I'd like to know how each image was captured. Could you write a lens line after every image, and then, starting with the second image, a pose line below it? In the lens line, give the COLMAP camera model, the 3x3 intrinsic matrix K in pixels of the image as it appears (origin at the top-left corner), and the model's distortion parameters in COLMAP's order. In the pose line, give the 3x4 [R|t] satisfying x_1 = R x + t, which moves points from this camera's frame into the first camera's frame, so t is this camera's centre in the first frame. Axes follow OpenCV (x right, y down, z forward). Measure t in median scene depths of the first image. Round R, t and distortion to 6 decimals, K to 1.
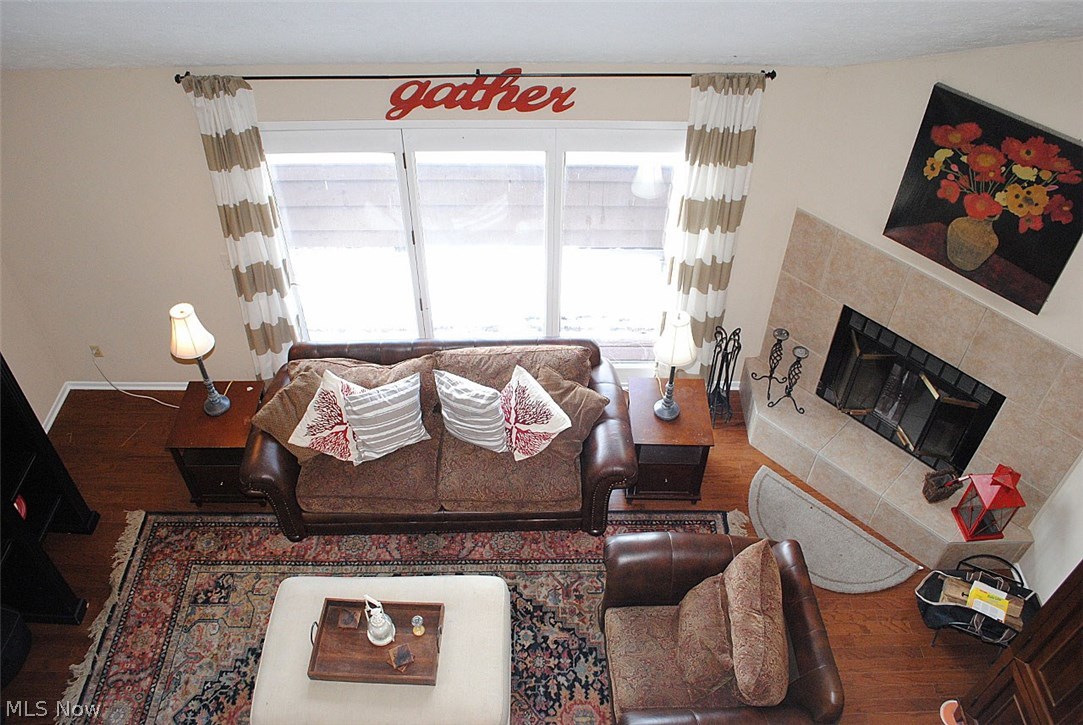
lens RADIAL K [[876.8, 0, 541.5], [0, 876.8, 362.5], [0, 0, 1]] dist [-0.075243, 0.007390]
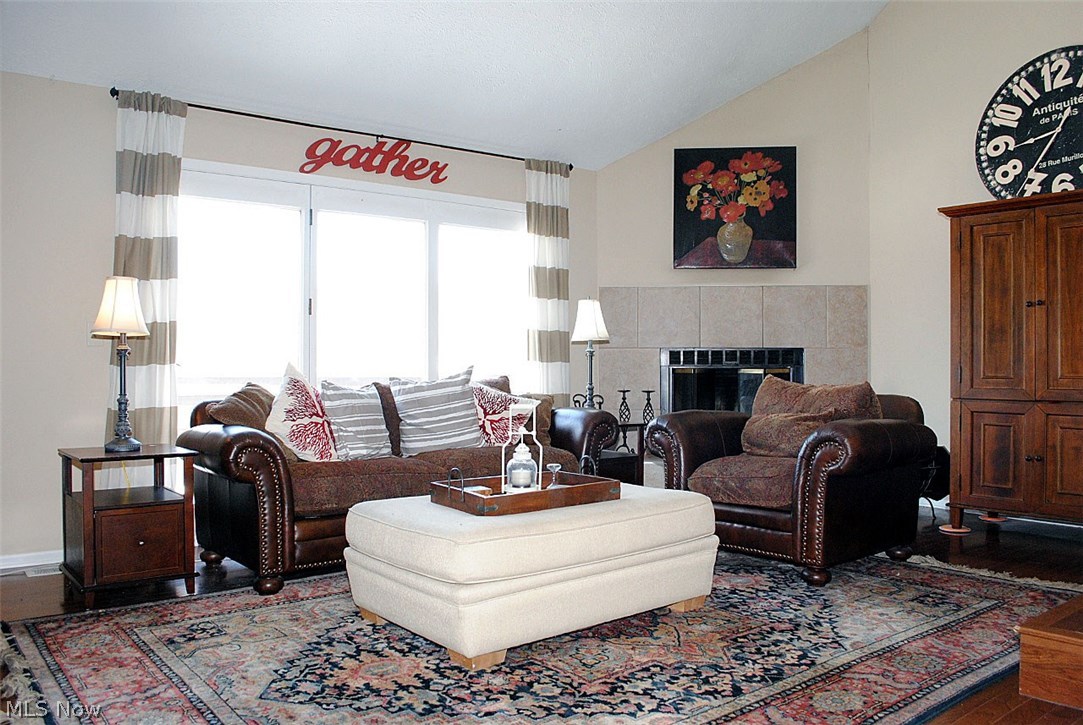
lens RADIAL K [[876.8, 0, 541.5], [0, 876.8, 362.5], [0, 0, 1]] dist [-0.075243, 0.007390]
pose [[0.788296, 0.003426, 0.615287, -0.621181], [0.439457, 0.696775, -0.566905, 0.650681], [-0.430659, 0.717281, 0.547759, 0.451958]]
